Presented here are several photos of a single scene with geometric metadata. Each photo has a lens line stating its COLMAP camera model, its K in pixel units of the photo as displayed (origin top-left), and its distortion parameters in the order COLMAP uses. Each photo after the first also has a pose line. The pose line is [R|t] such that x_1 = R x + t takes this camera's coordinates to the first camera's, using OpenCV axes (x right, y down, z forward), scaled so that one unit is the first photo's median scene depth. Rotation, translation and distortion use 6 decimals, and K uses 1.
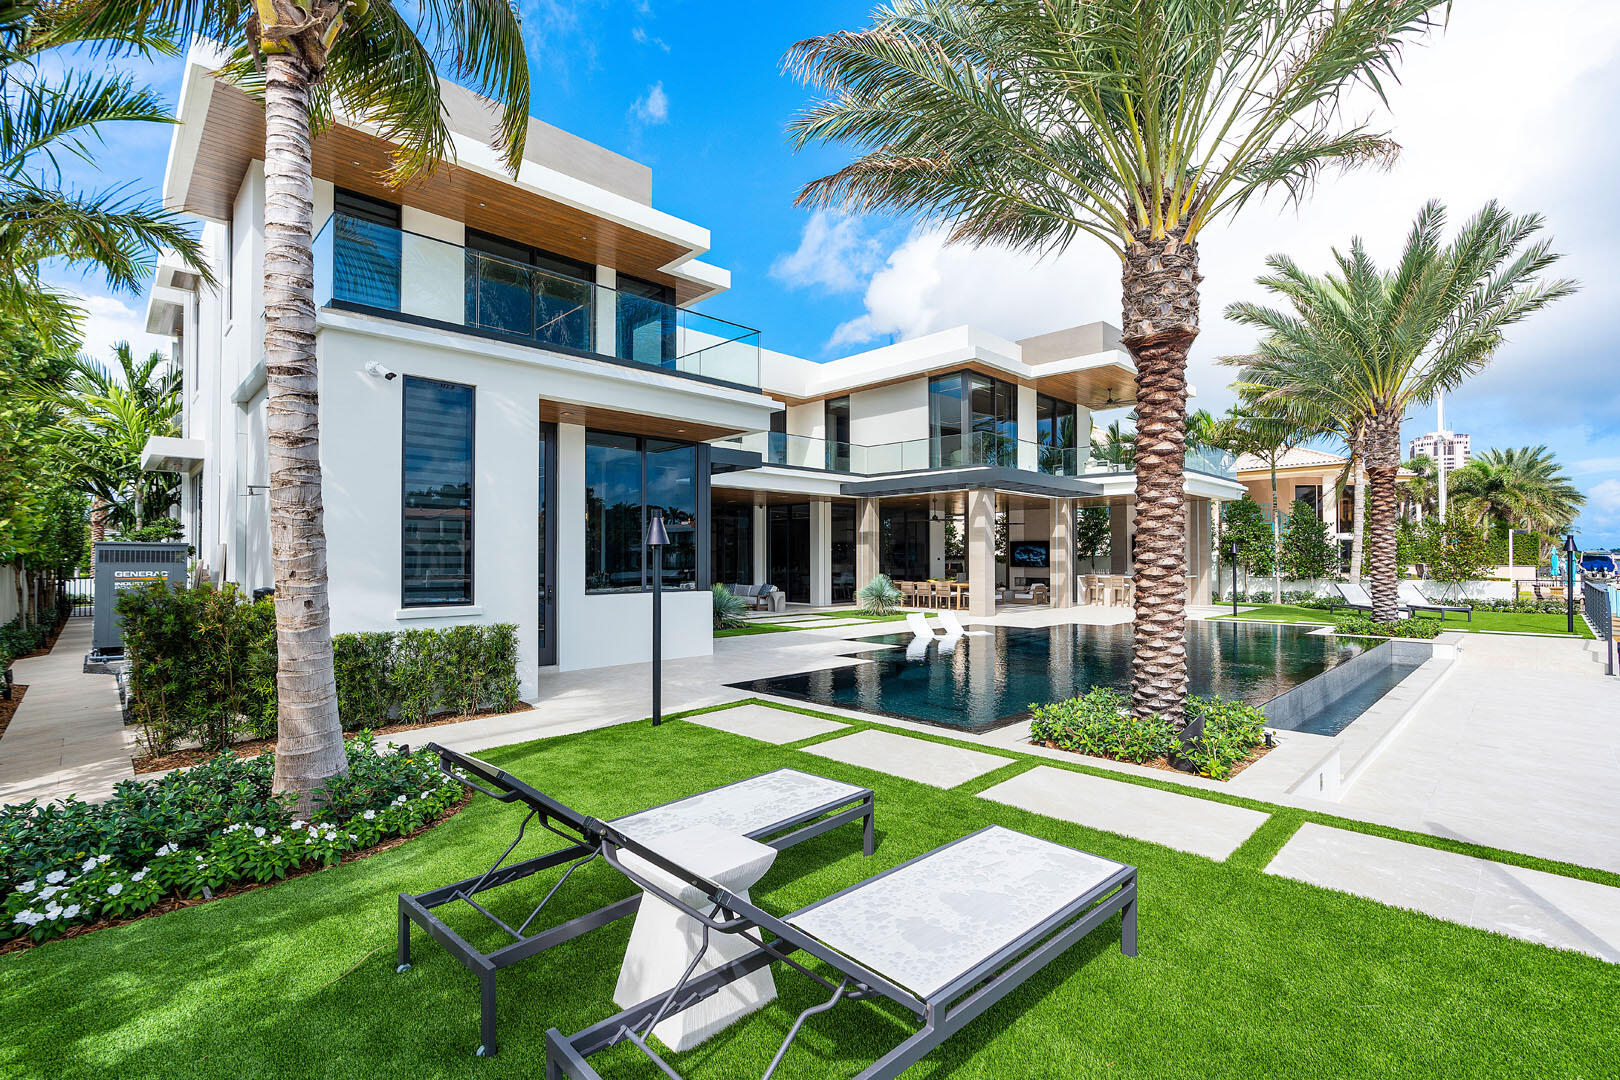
lens RADIAL K [[736.5, 0, 814.9], [0, 736.5, 545.0], [0, 0, 1]] dist [-0.010699, 0.000071]
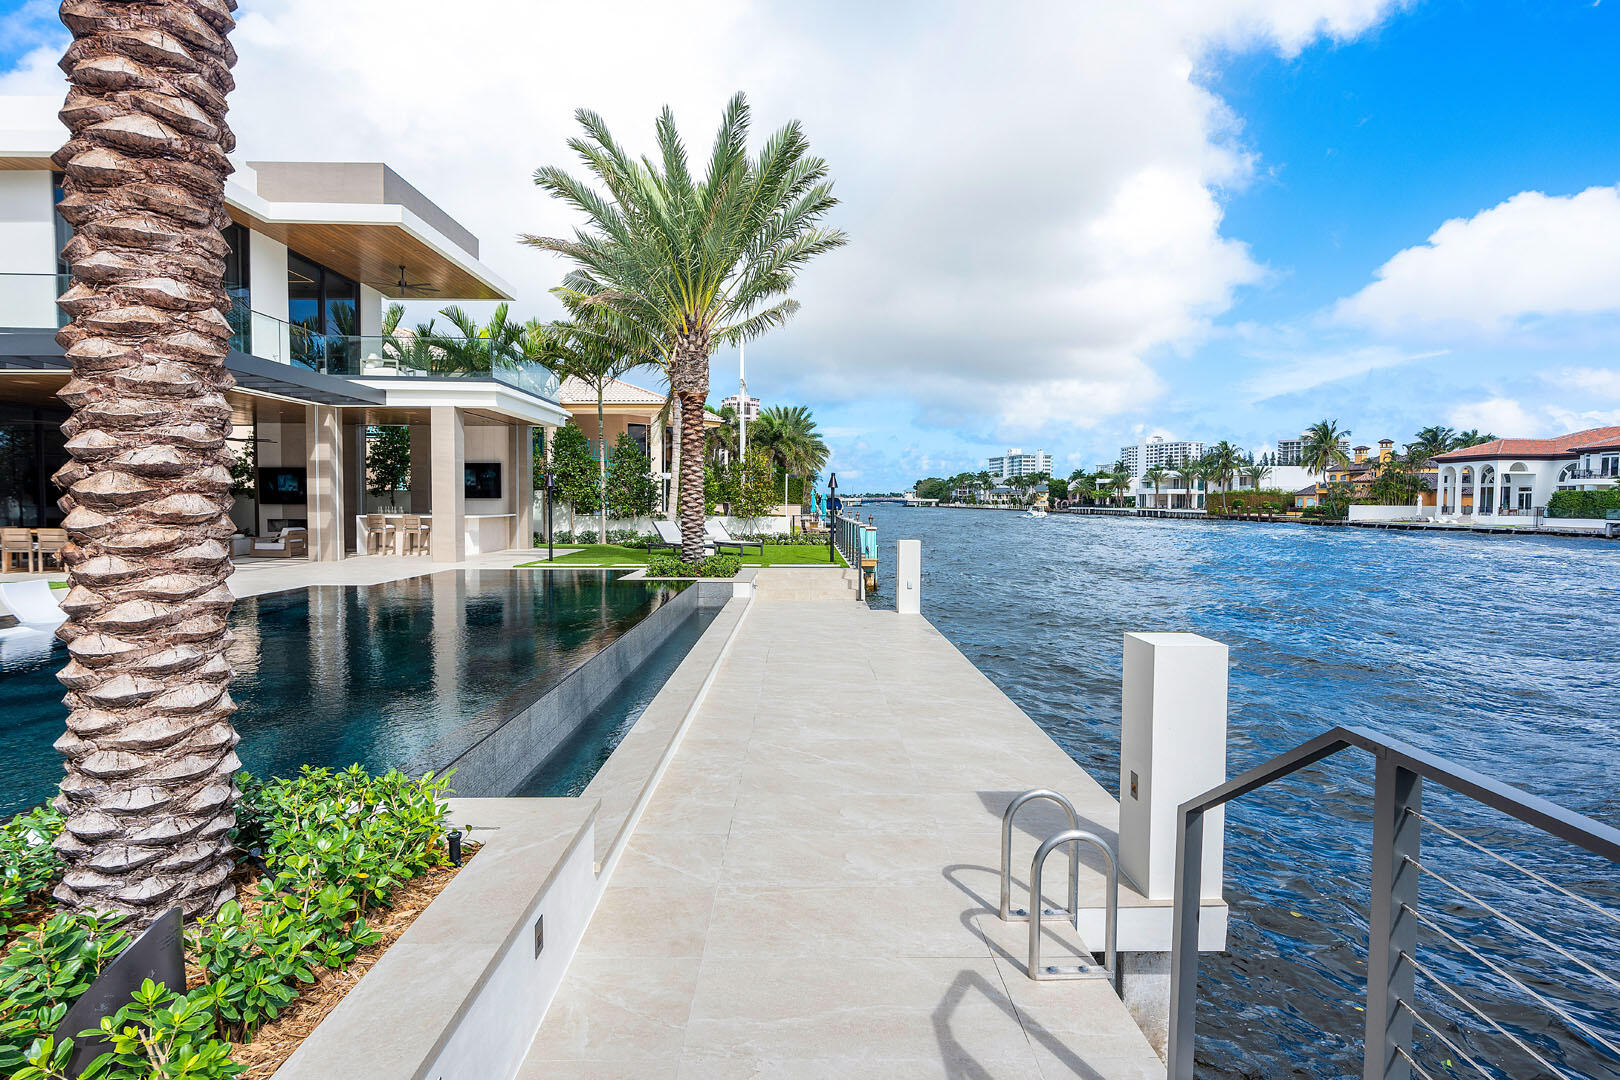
lens RADIAL K [[759.4, 0, 810.0], [0, 759.4, 540.0], [0, 0, 1]] dist [-0.000541, -0.000066]
pose [[0.697278, -0.032284, 0.716074, 0.158481], [-0.018669, 0.997828, 0.063165, 0.012231], [-0.716558, -0.057412, 0.695161, 0.185071]]
